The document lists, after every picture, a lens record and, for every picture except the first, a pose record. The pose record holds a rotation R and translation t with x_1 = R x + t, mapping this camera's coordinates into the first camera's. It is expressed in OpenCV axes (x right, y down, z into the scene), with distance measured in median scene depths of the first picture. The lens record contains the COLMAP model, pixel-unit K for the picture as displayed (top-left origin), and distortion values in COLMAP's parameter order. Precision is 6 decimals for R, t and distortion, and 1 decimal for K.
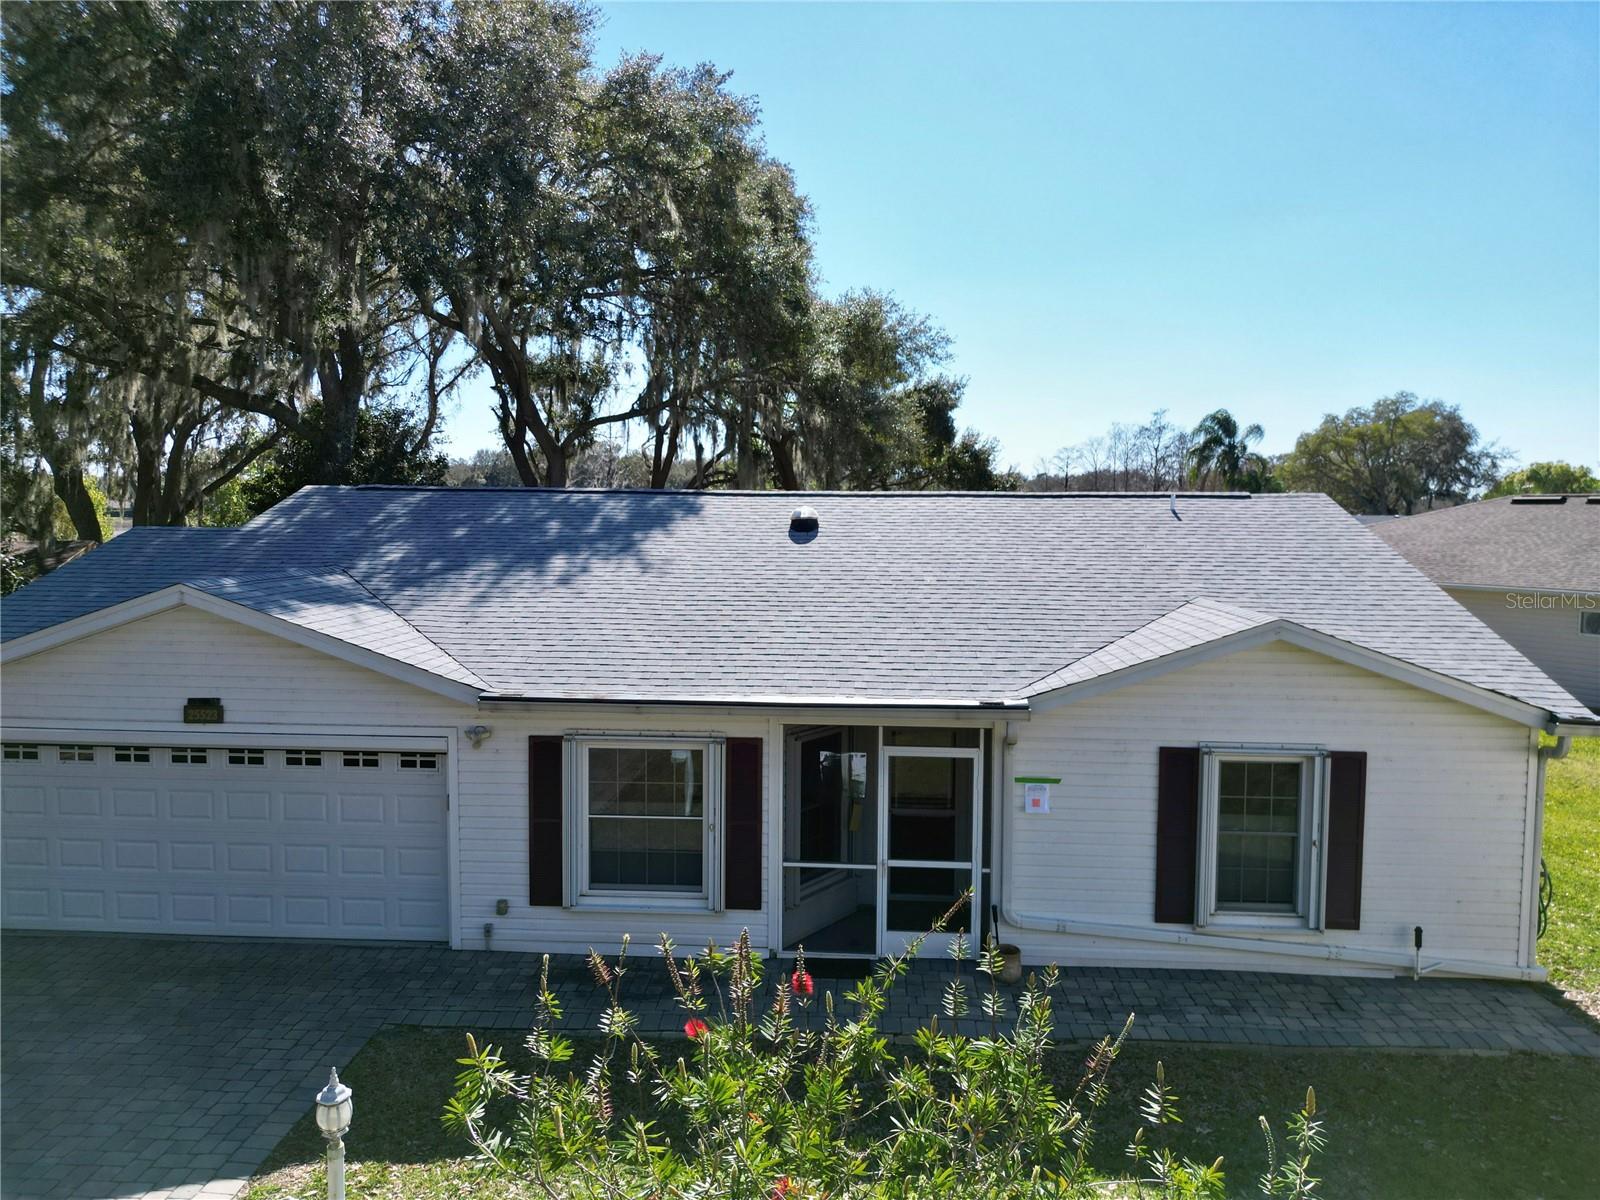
lens RADIAL K [[1156.4, 0, 794.8], [0, 1156.4, 591.4], [0, 0, 1]] dist [0.037589, -0.021242]
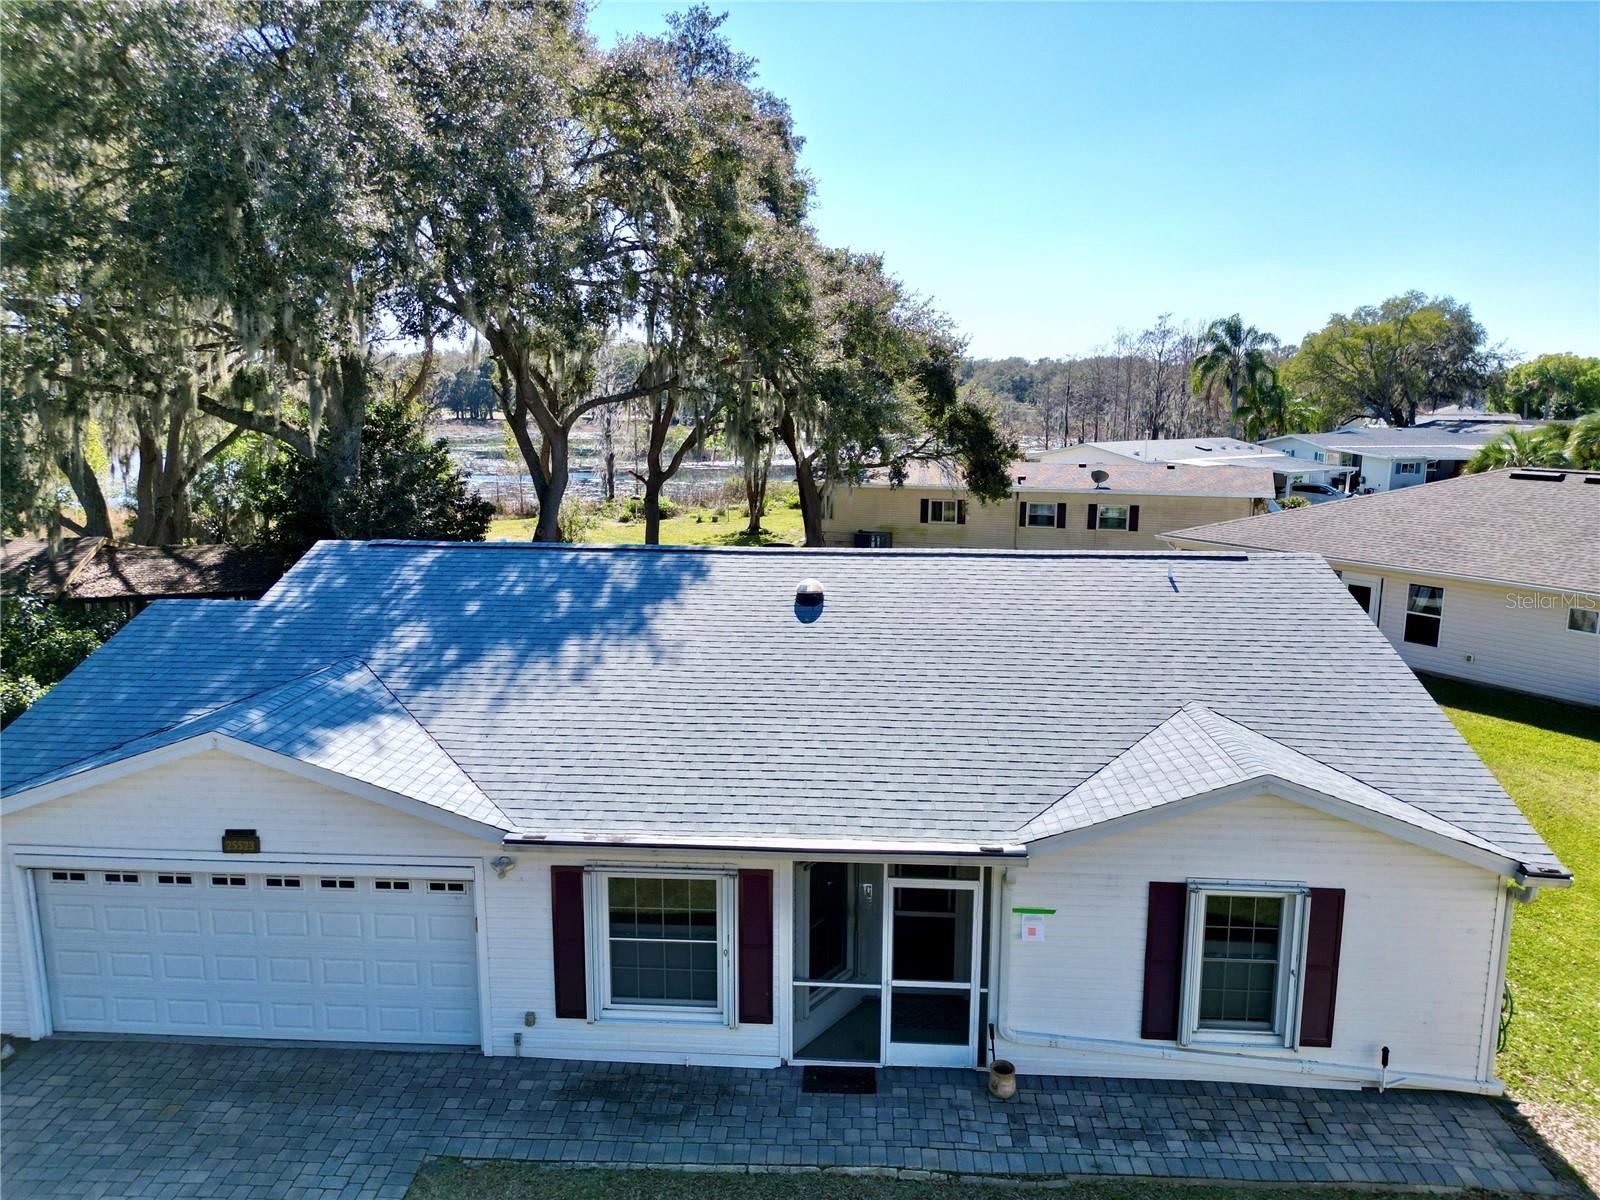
lens RADIAL K [[1156.4, 0, 795.0], [0, 1156.4, 589.2], [0, 0, 1]] dist [0.037589, -0.021242]
pose [[0.999988, -0.004762, 0.001261, -0.007336], [0.004600, 0.994288, 0.106632, -0.213831], [-0.001761, -0.106625, 0.994298, -0.018981]]
